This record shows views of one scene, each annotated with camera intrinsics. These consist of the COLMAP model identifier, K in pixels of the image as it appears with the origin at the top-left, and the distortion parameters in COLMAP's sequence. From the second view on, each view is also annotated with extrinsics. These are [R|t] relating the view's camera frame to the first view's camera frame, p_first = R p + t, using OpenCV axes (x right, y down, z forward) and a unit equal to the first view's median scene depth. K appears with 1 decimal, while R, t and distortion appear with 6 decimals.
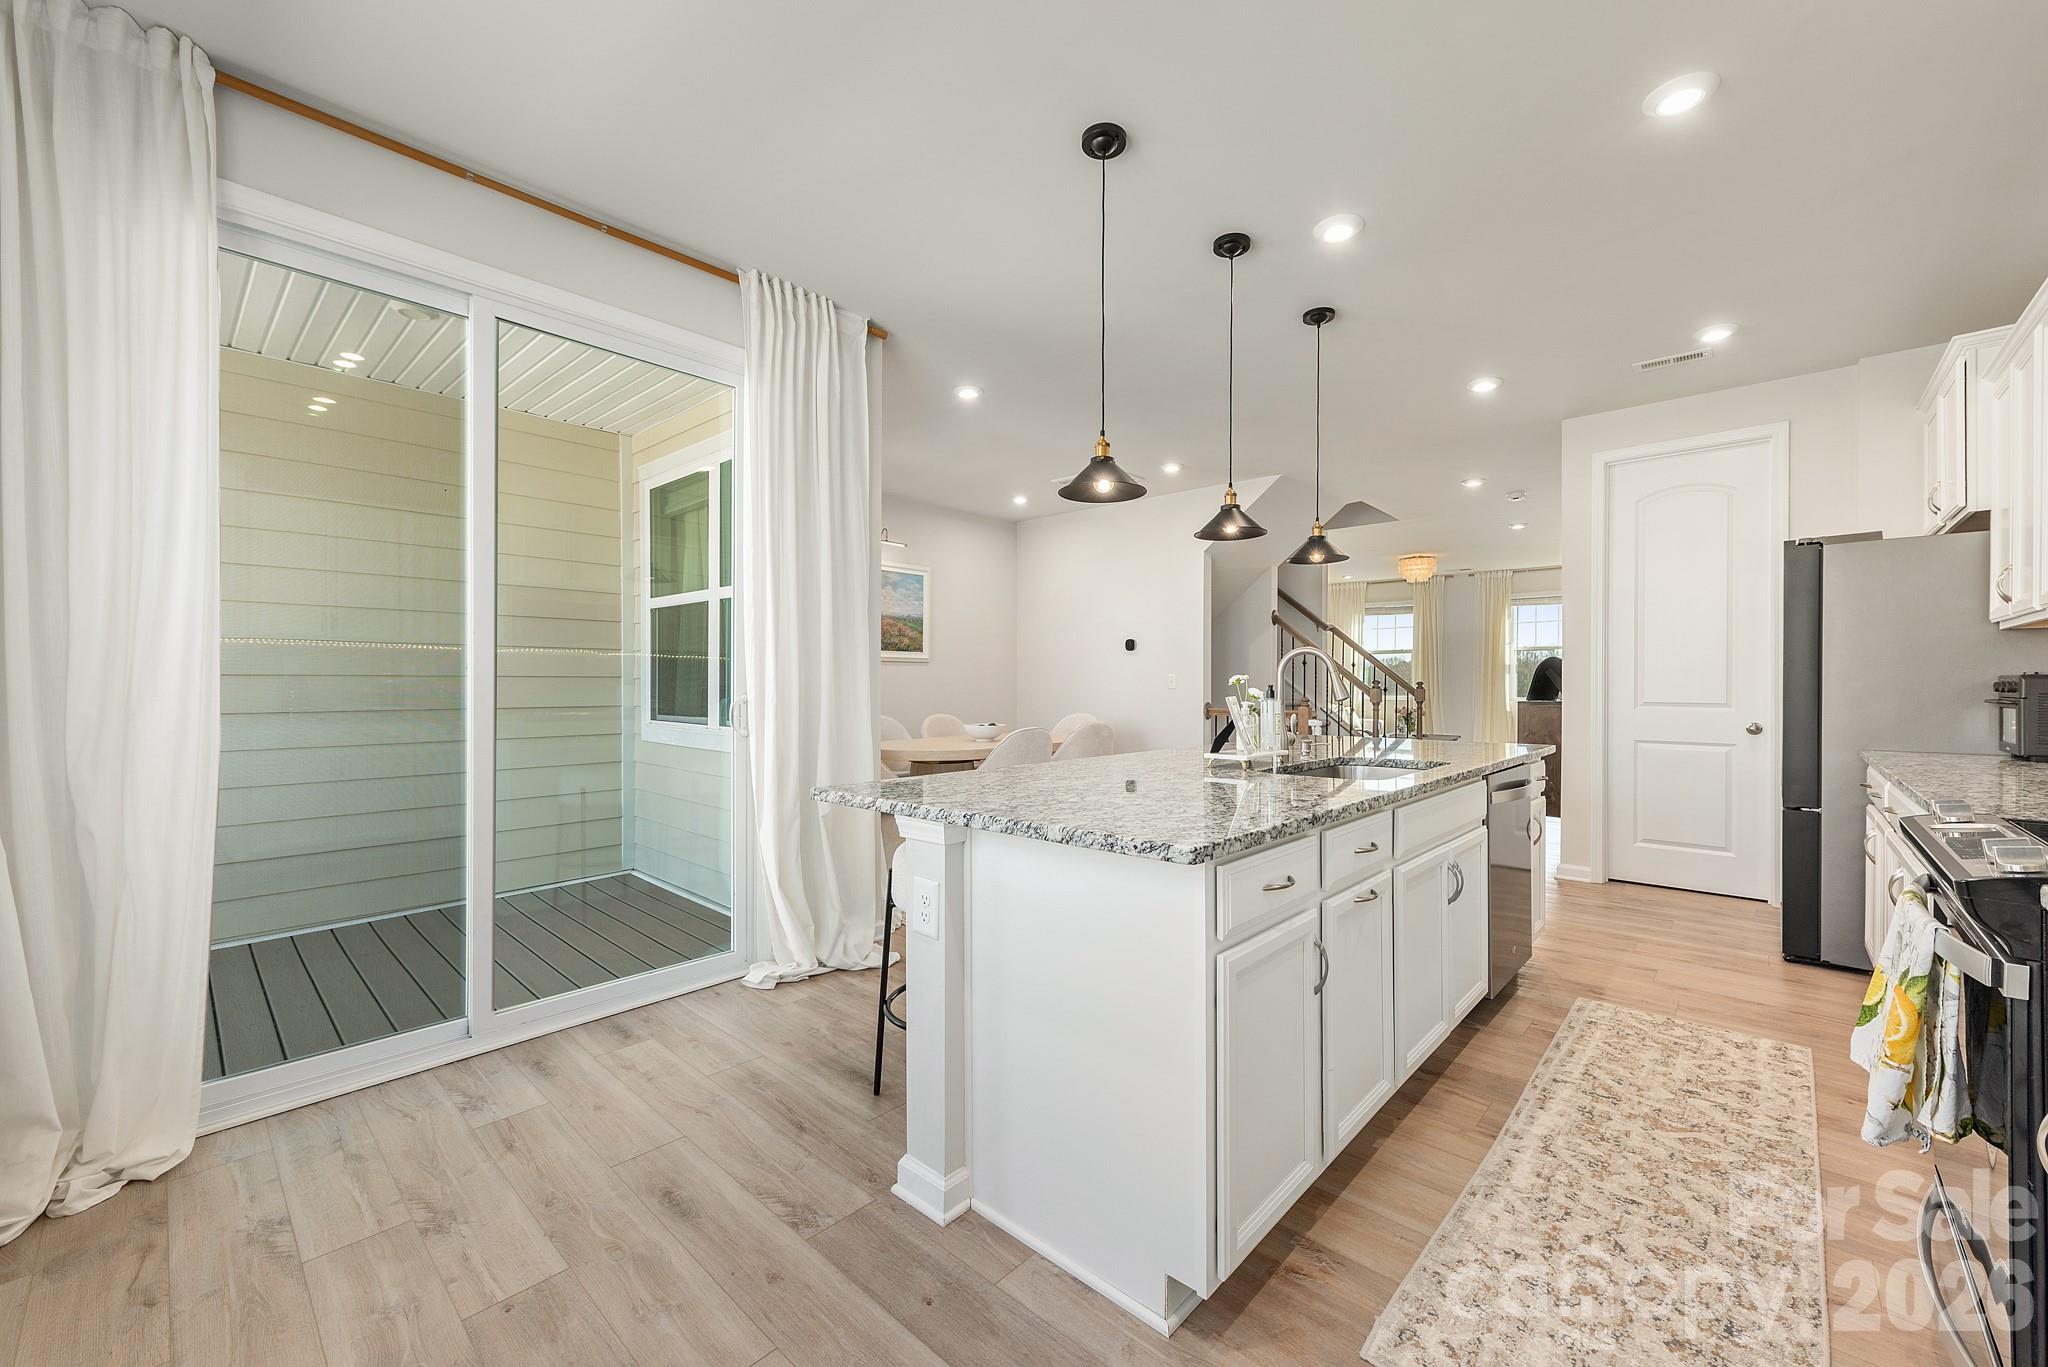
lens RADIAL K [[801.3, 0, 1032.4], [0, 801.3, 683.2], [0, 0, 1]] dist [0.010485, -0.002425]
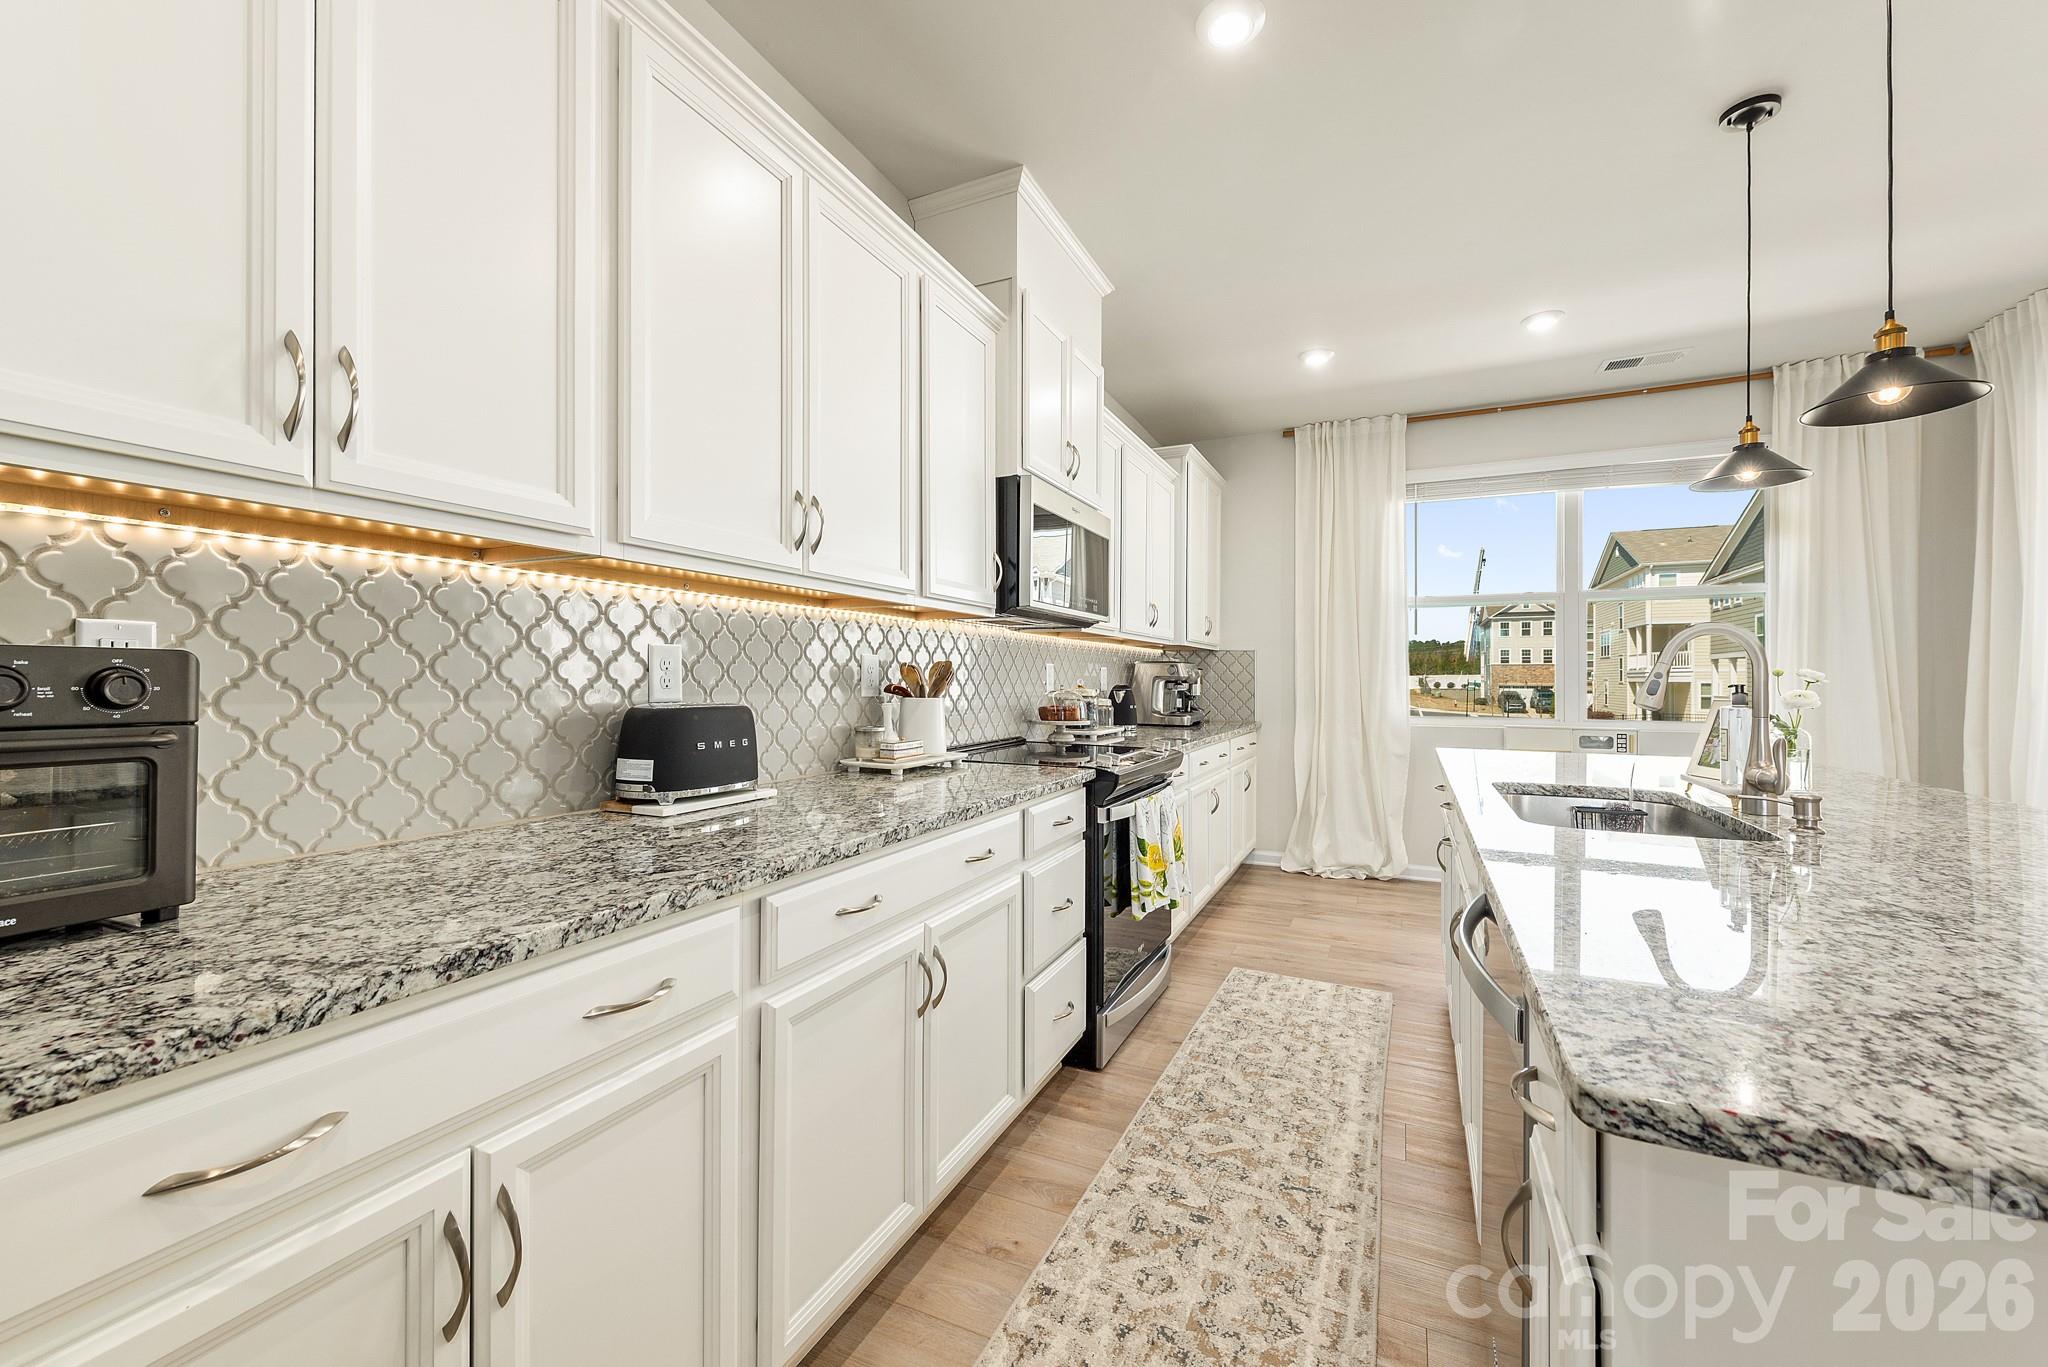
lens RADIAL K [[801.3, 0, 1033.1], [0, 801.3, 676.2], [0, 0, 1]] dist [0.010485, -0.002425]
pose [[-0.953345, -0.005619, -0.301831, 1.090519], [-0.004532, 0.999980, -0.004300, 0.001136], [0.301849, -0.002731, -0.953352, 1.527055]]
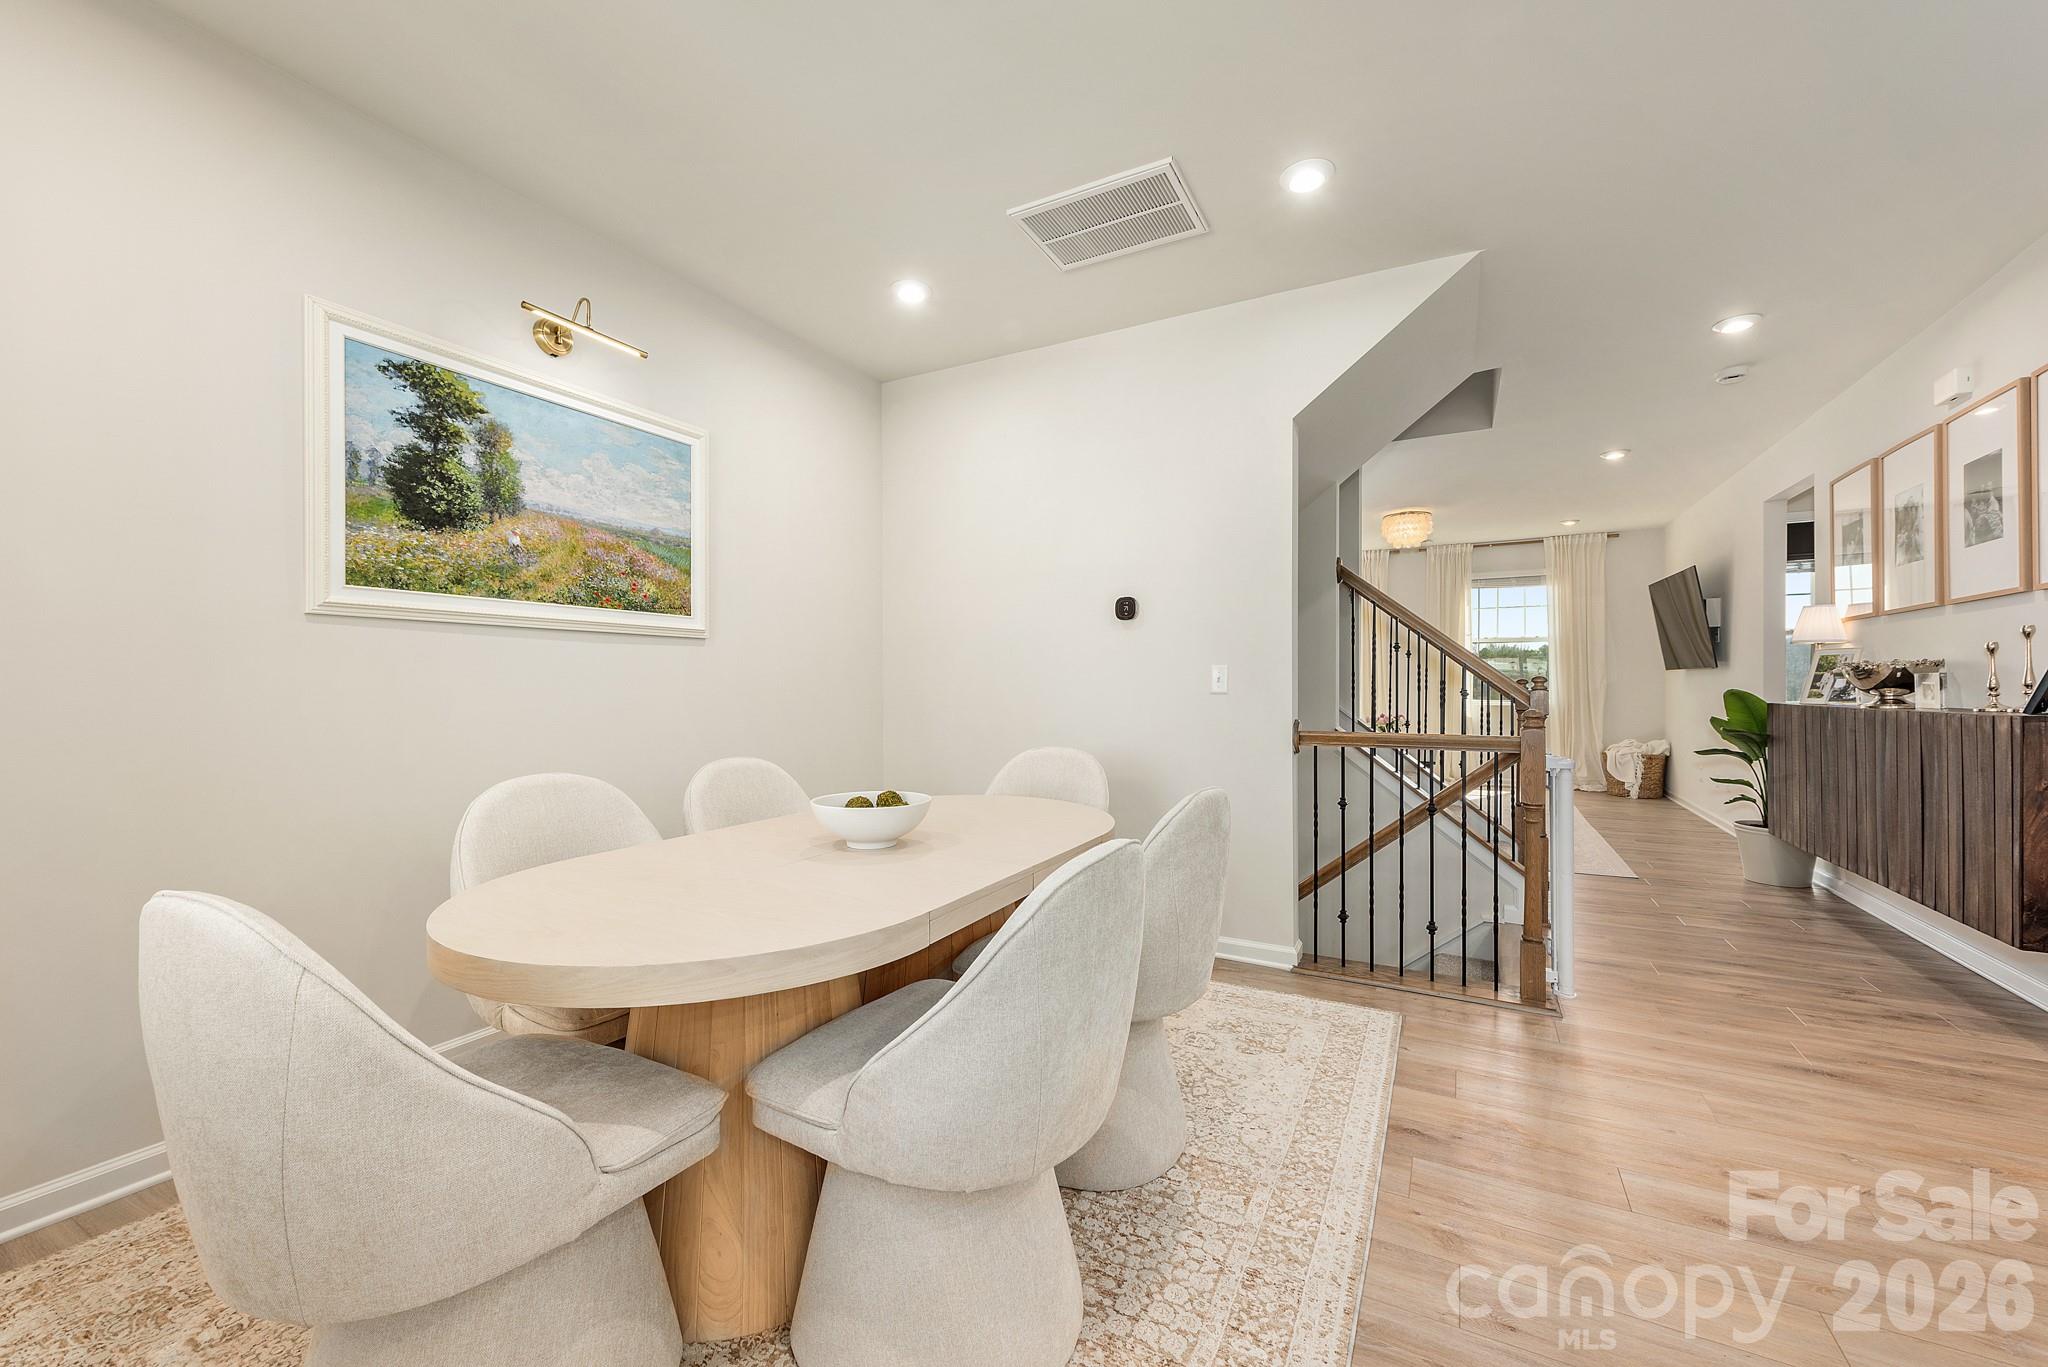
lens RADIAL K [[801.3, 0, 1027.9], [0, 801.3, 691.0], [0, 0, 1]] dist [0.010485, -0.002425]
pose [[0.969113, -0.007714, 0.246498, -0.178669], [0.006992, 0.999968, 0.003801, 0.008579], [-0.246520, -0.001960, 0.969136, 1.420977]]
